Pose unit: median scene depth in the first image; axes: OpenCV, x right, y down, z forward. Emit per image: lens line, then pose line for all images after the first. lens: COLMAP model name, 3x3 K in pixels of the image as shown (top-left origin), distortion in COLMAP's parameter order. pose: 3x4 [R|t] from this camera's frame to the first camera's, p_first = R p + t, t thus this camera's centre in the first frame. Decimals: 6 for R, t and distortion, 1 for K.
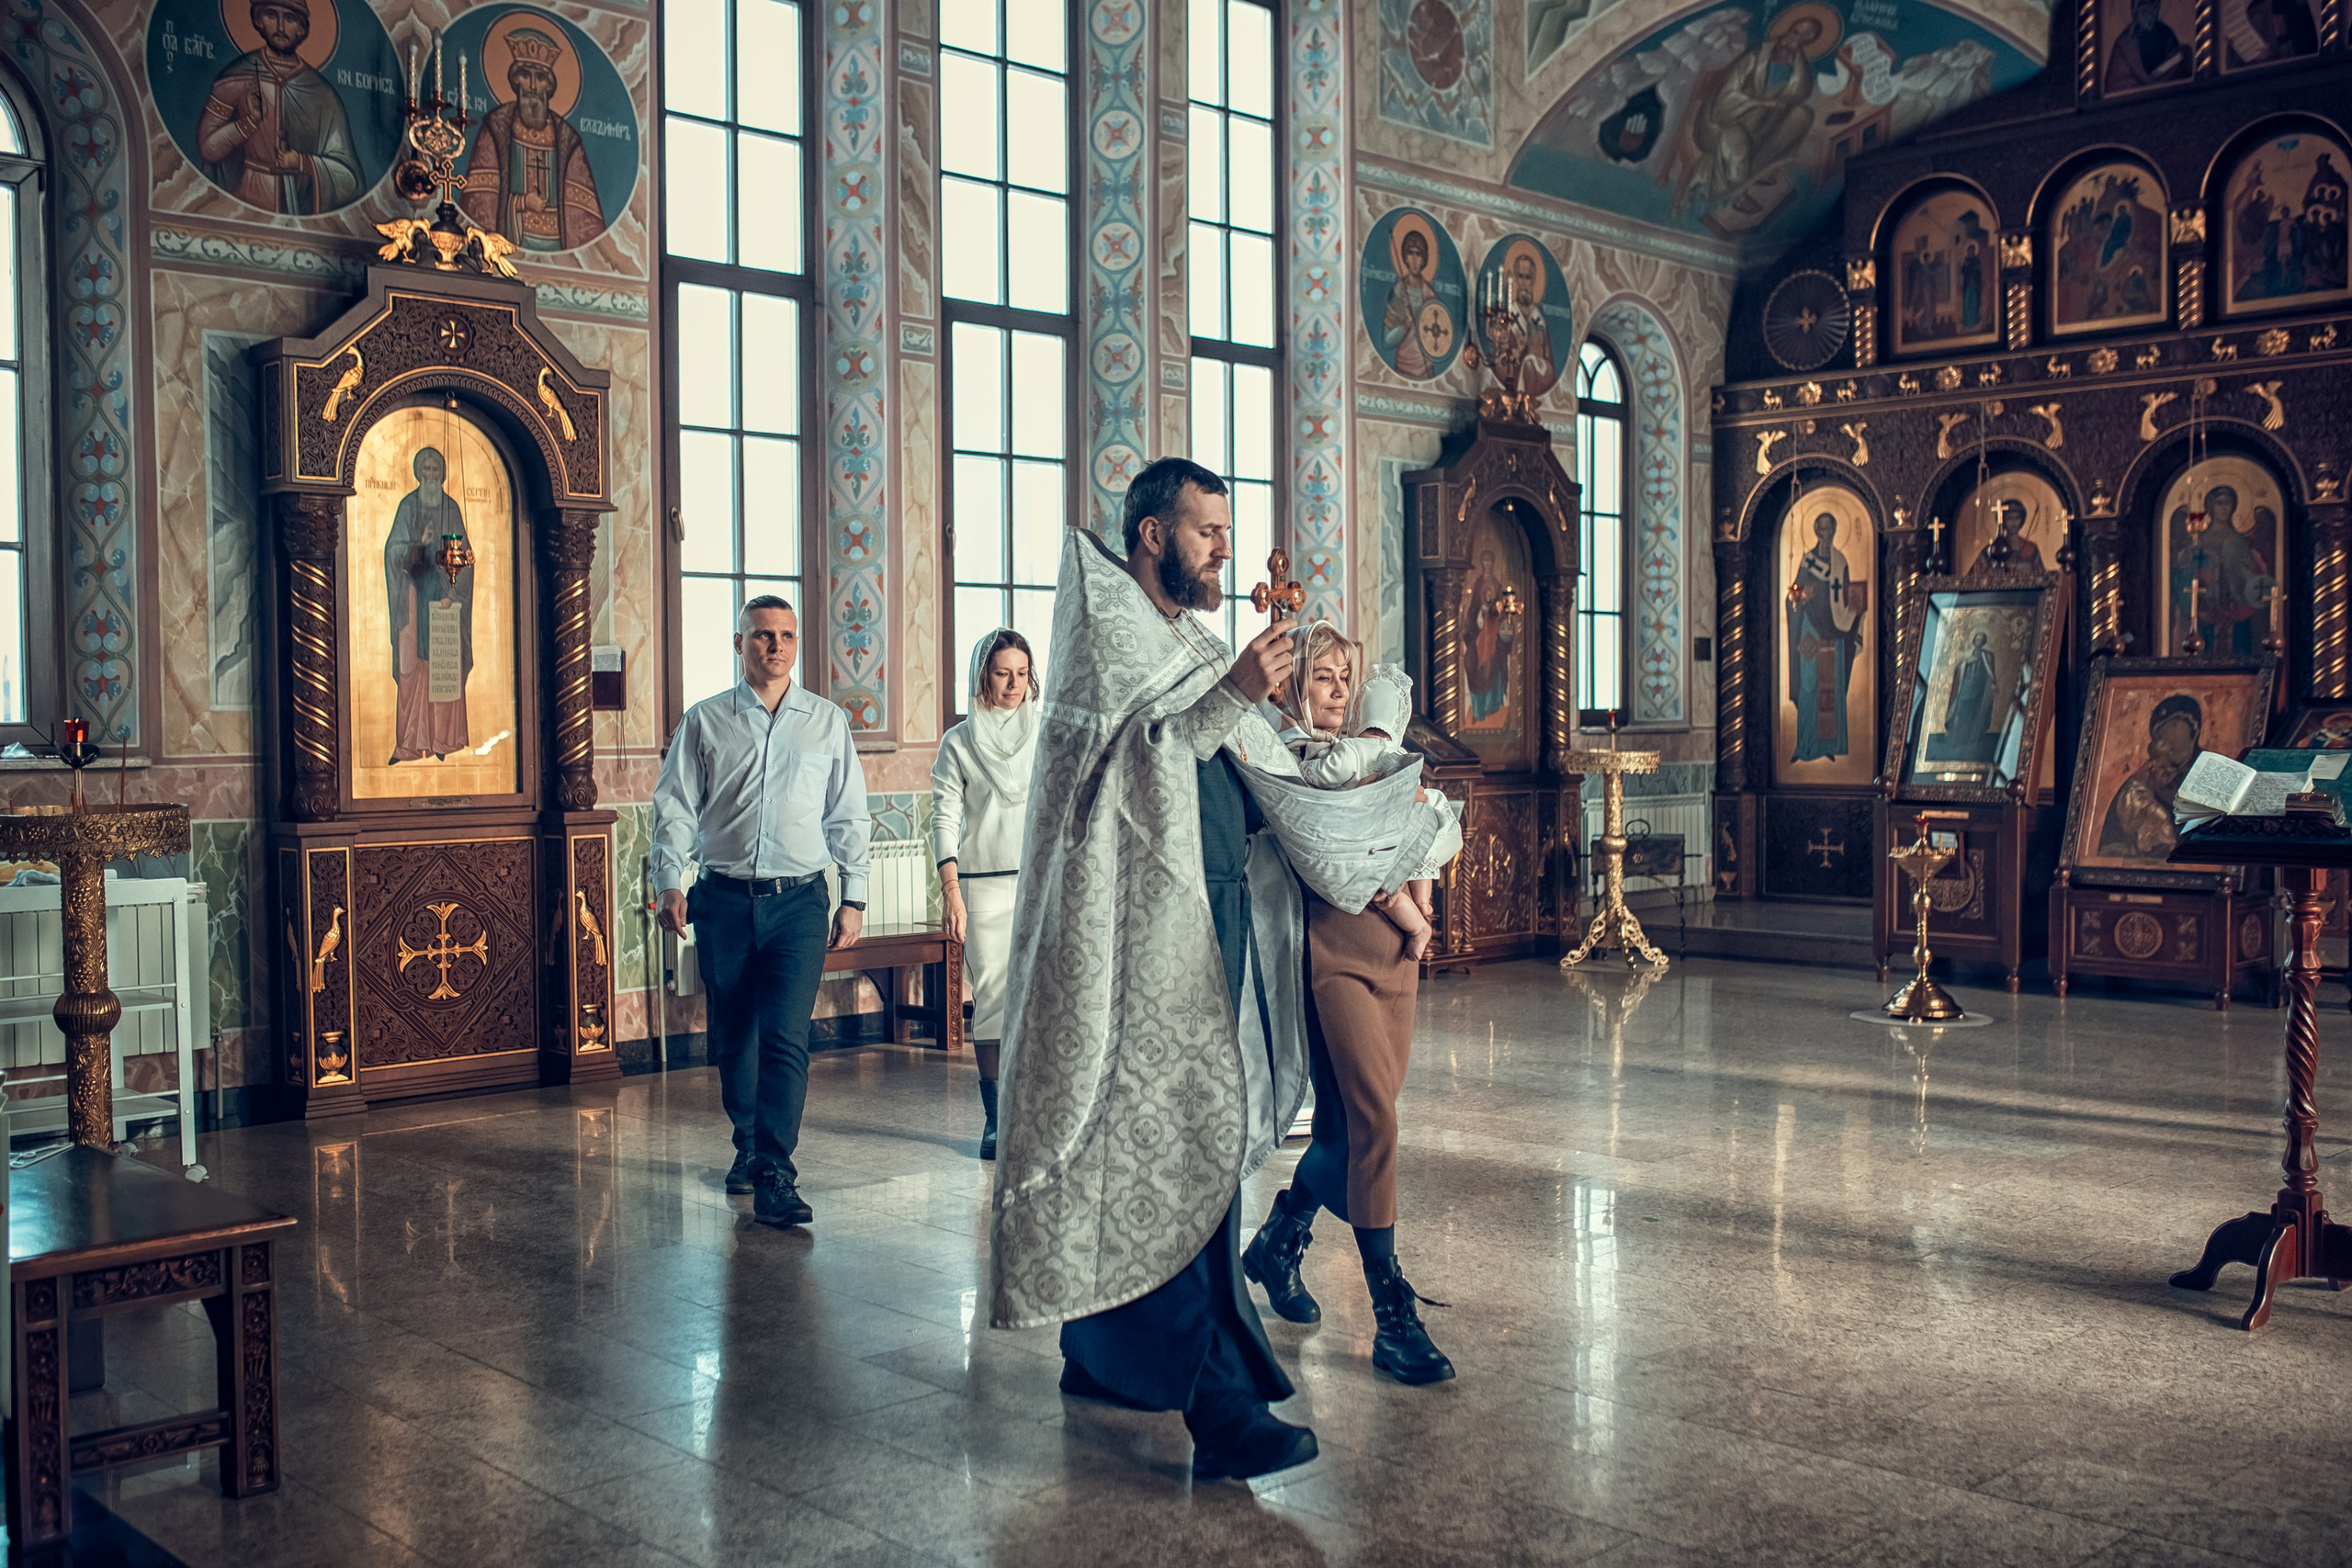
lens RADIAL K [[2243.7, 0, 1176.0], [0, 2243.7, 784.0], [0, 0, 1]] dist [-0.007052, -0.297663]
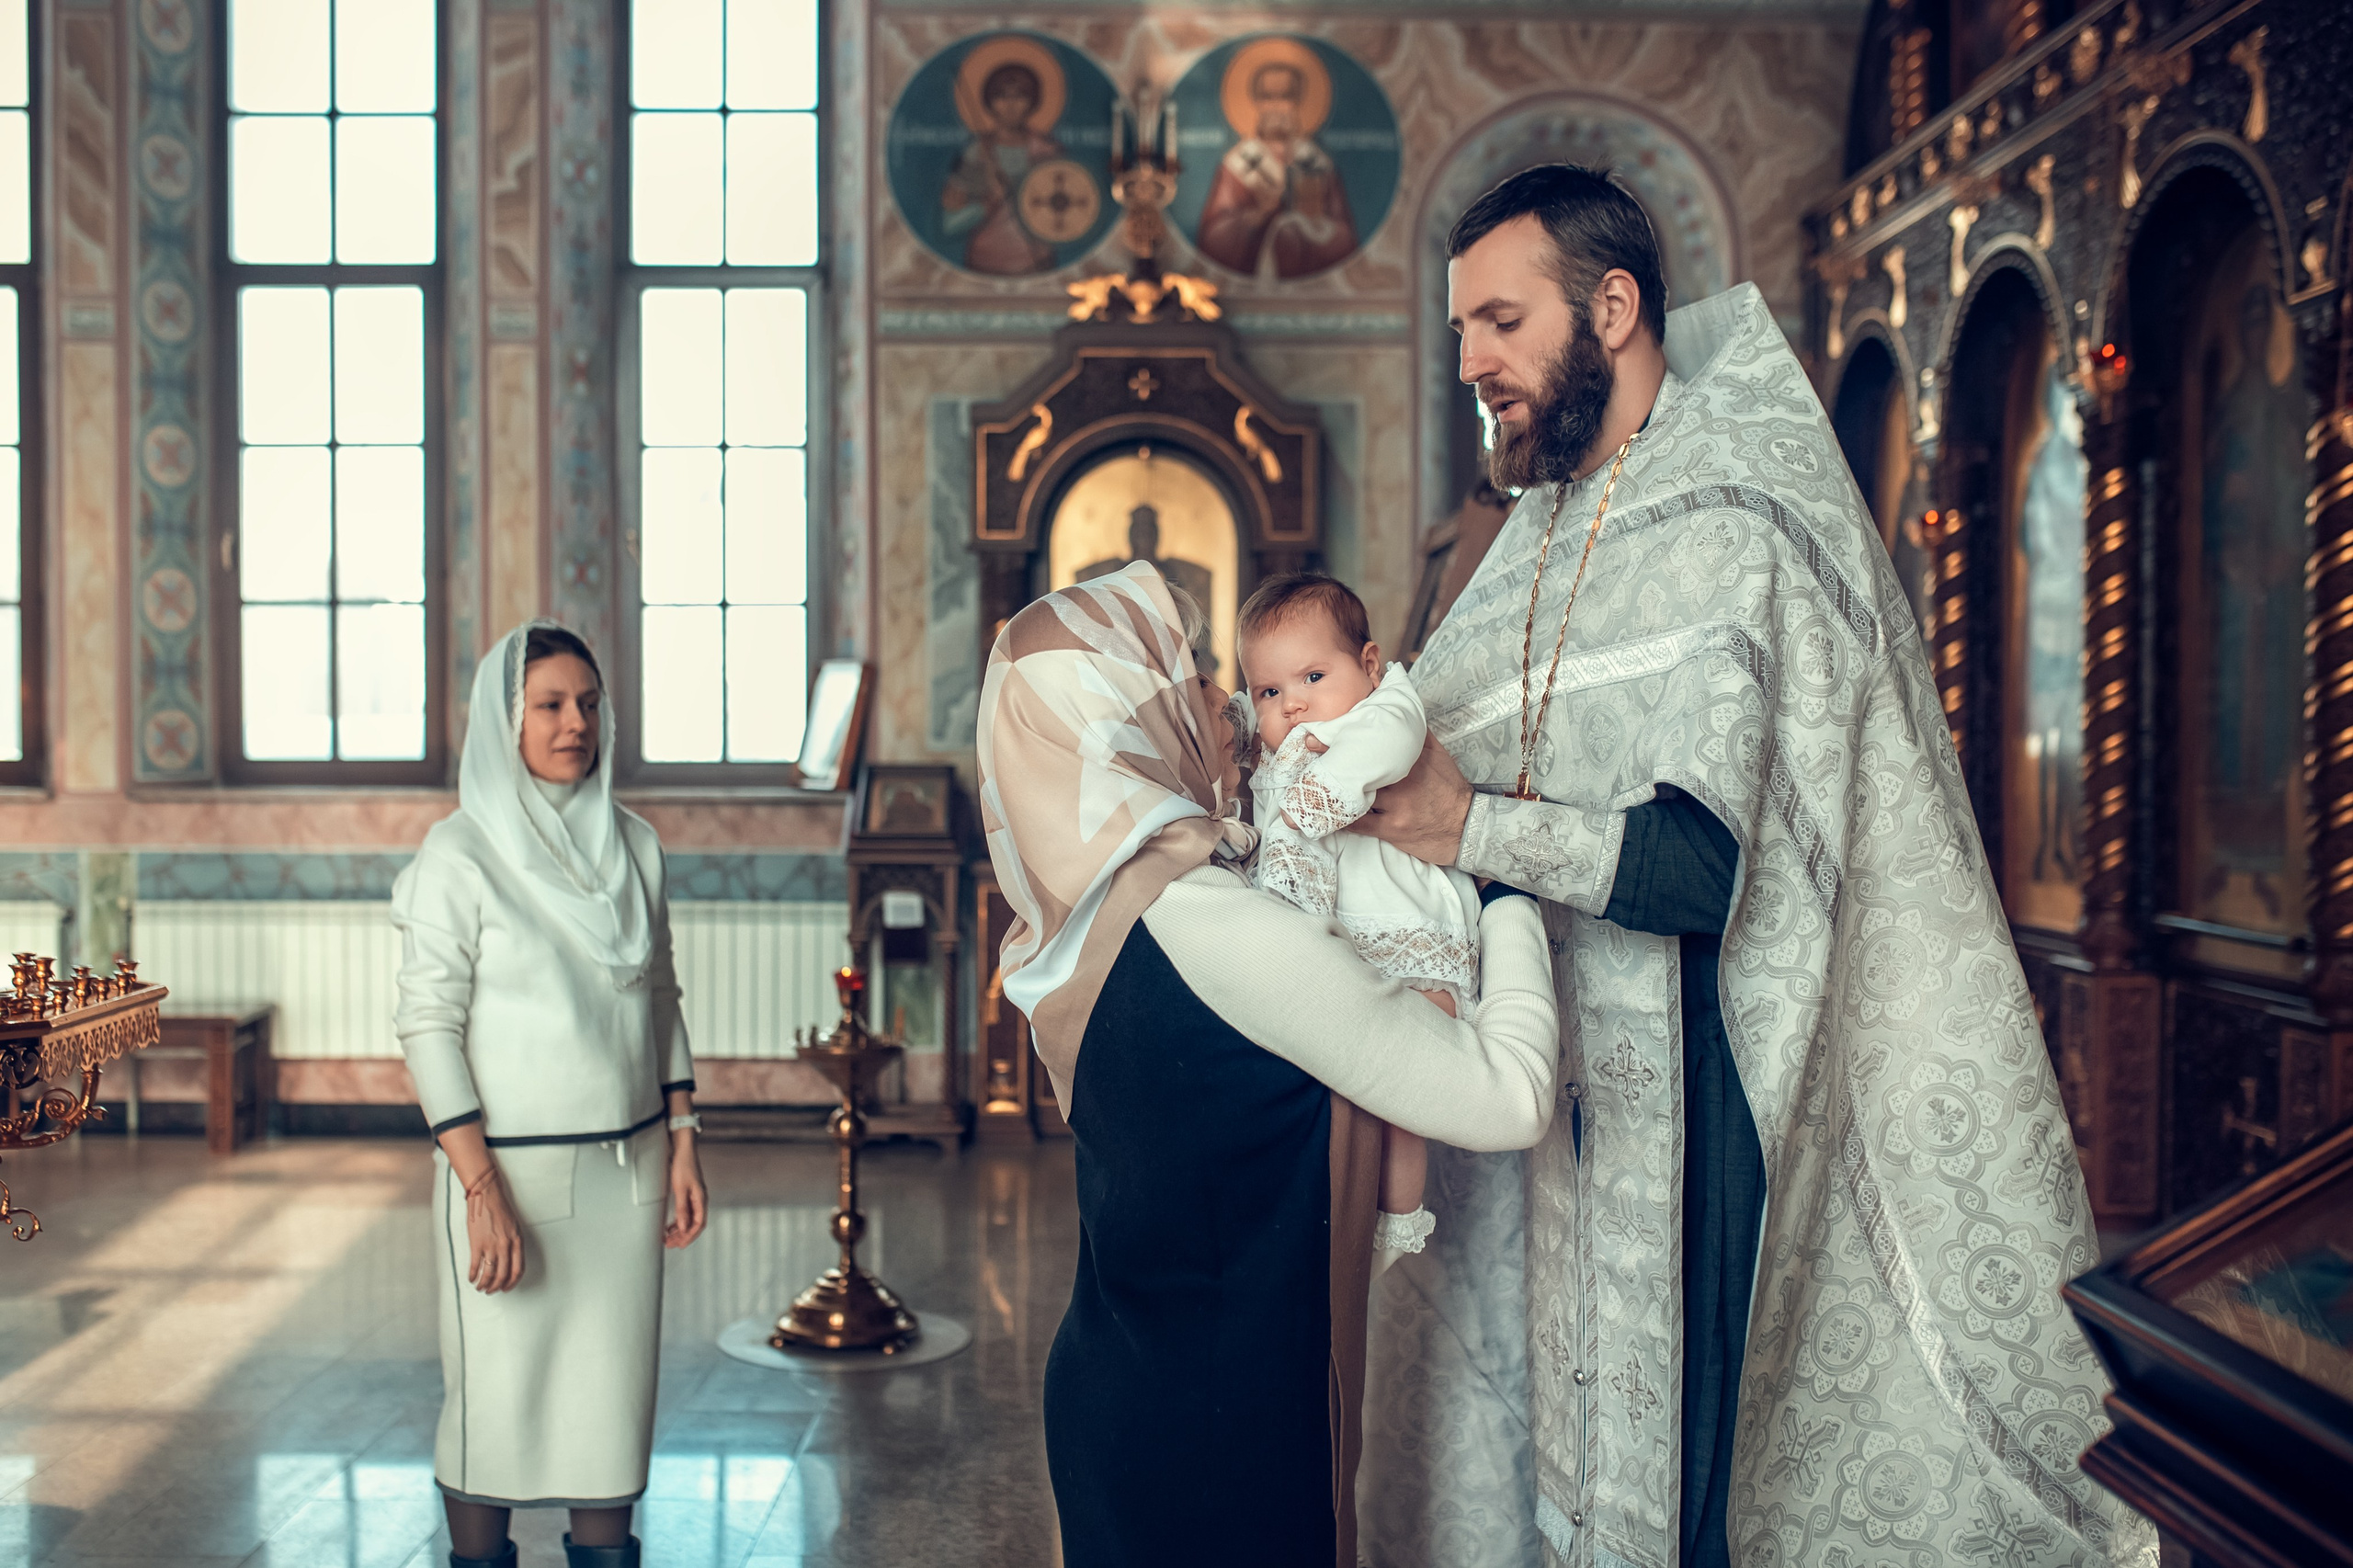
lens RADIAL K [[2070.6, 0, 1174.0], [0, 2070.6, 809.2], [0, 0, 1]] dist [-0.016695, -0.006839]
pose [[0.730398, 0.021476, -0.682684, 0.575109], [-0.027932, 0.999609, 0.001562, -0.019537], [0.682451, 0.017927, 0.730712, 0.567053]]
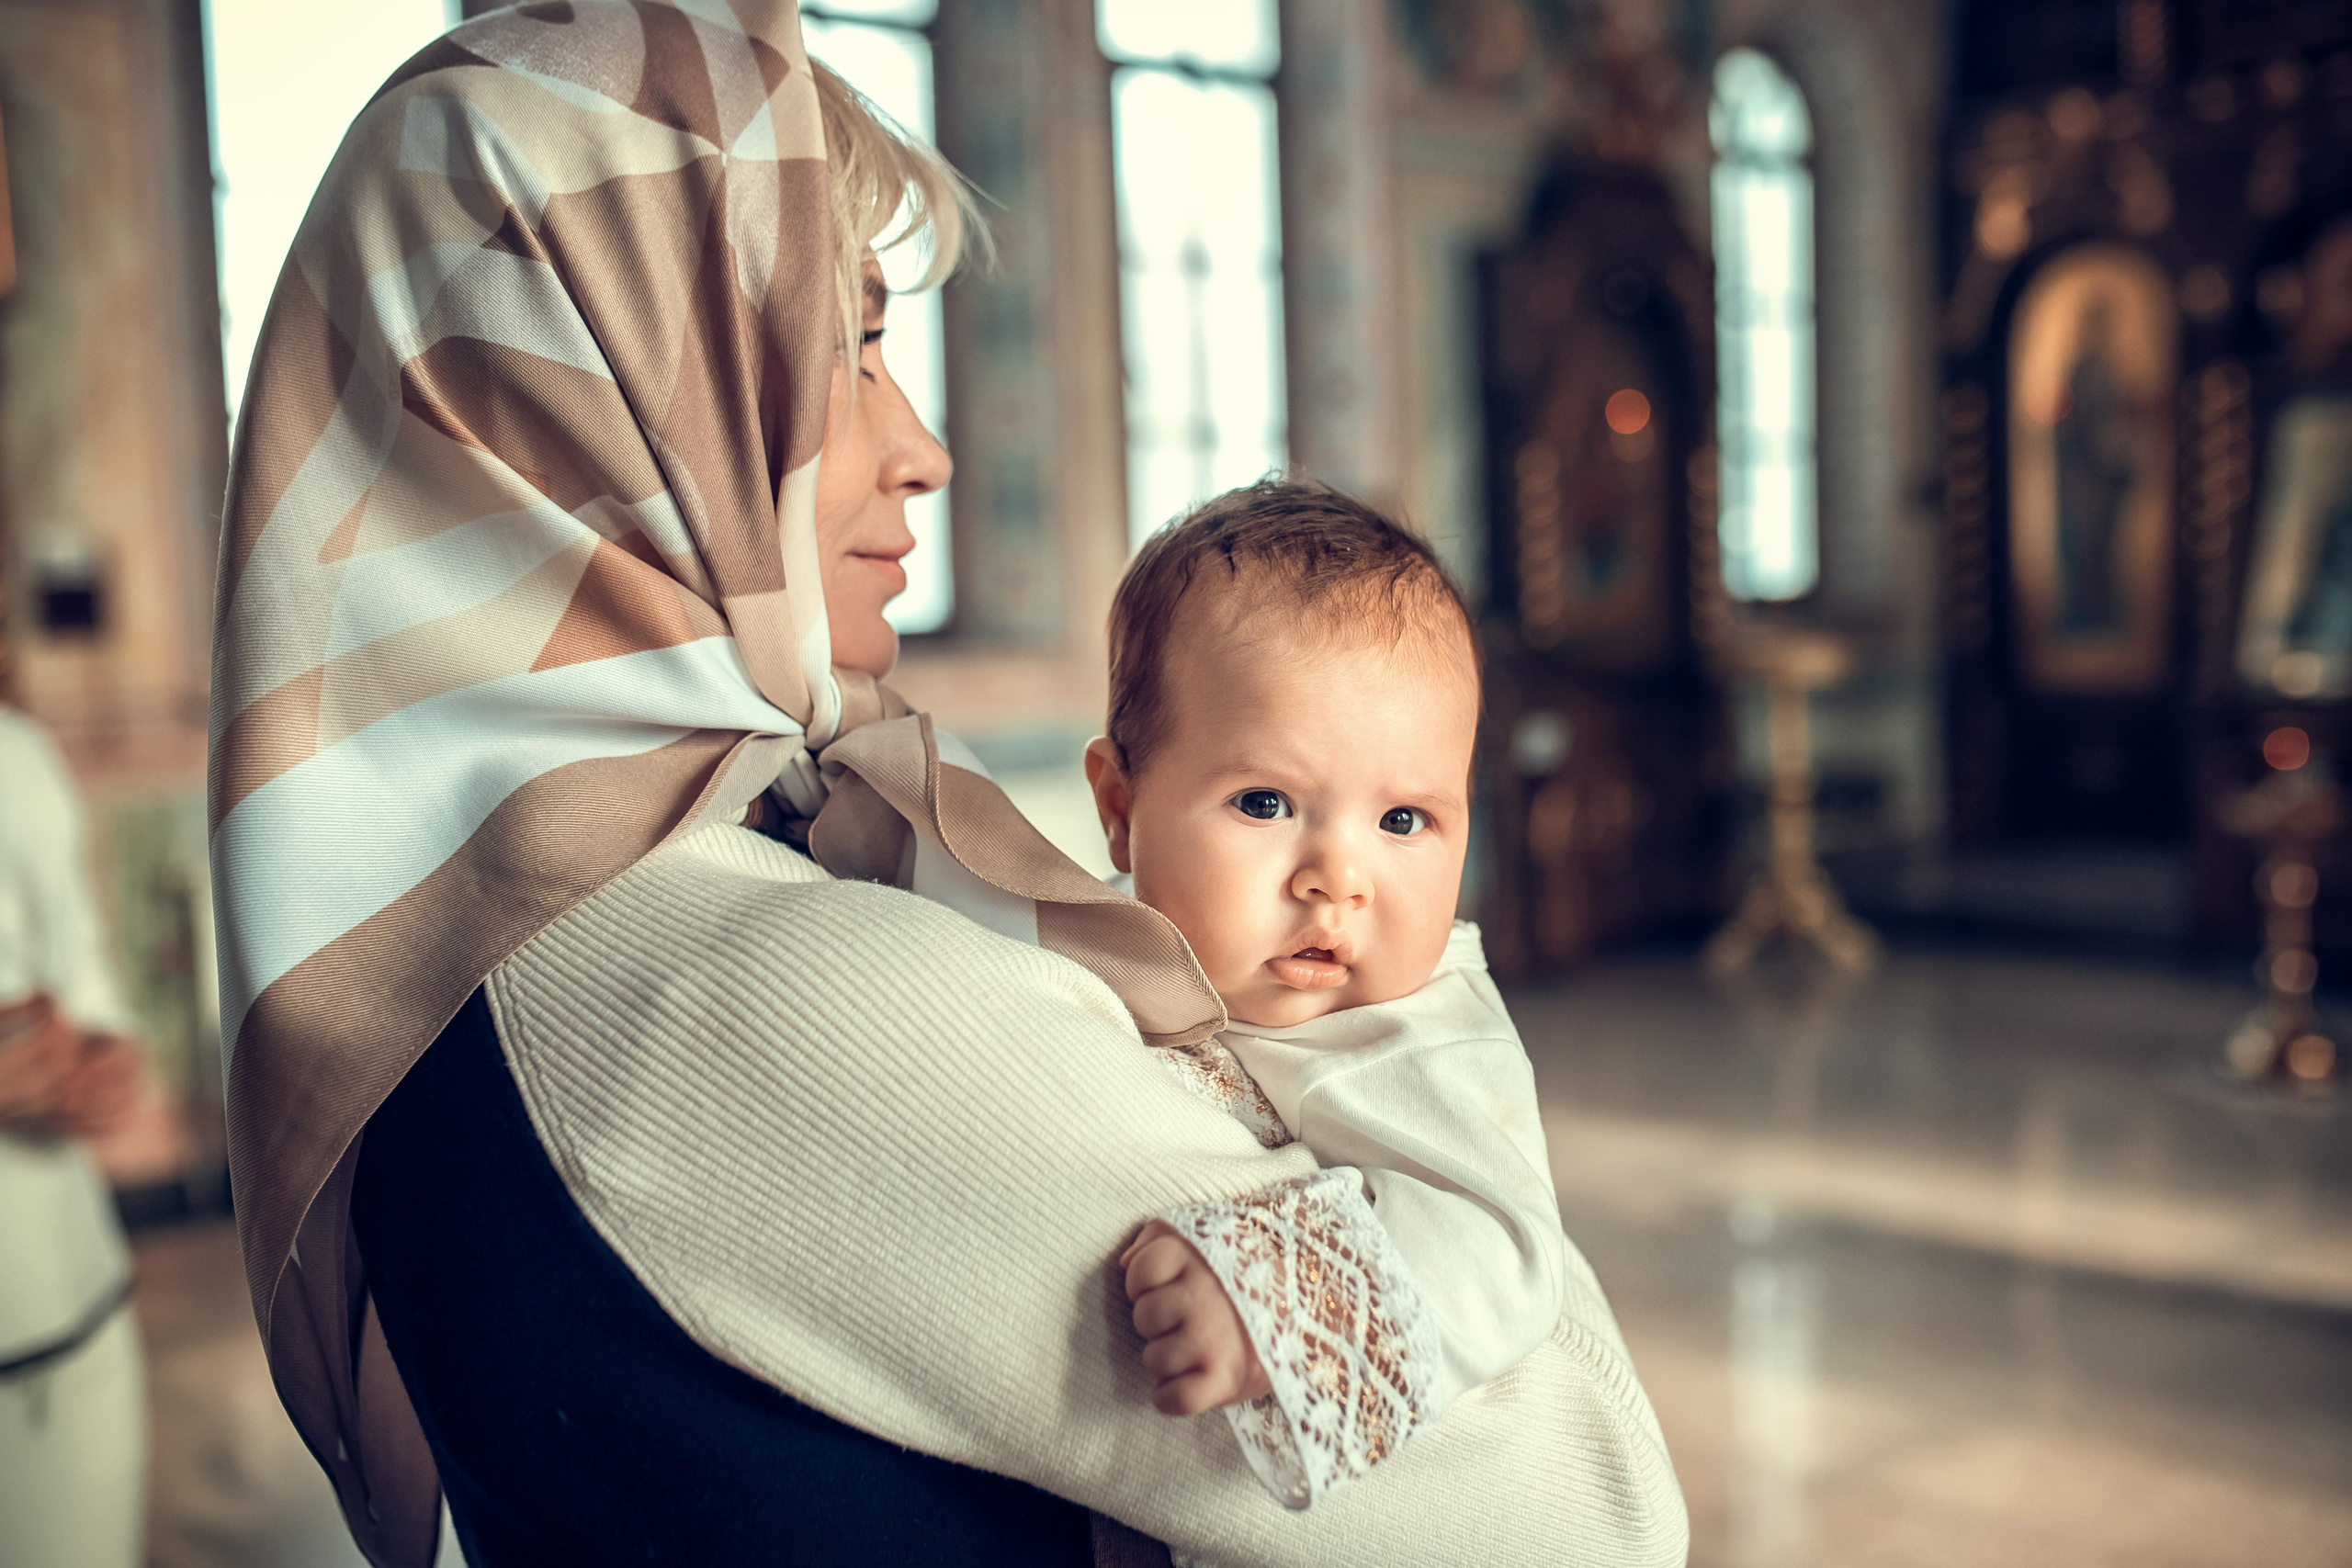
lens RADIAL K [[2243.7, 0, 1176.0], [0, 2243.7, 784.0], [0, 0, 1]] dist [-0.007052, -0.297663]
pose [[0.995563, -0.021034, -0.091715, 0.071084], [0.025499, 0.998532, 0.047789, -0.009064], [0.090575, -0.049916, 0.994638, 0.301505]]
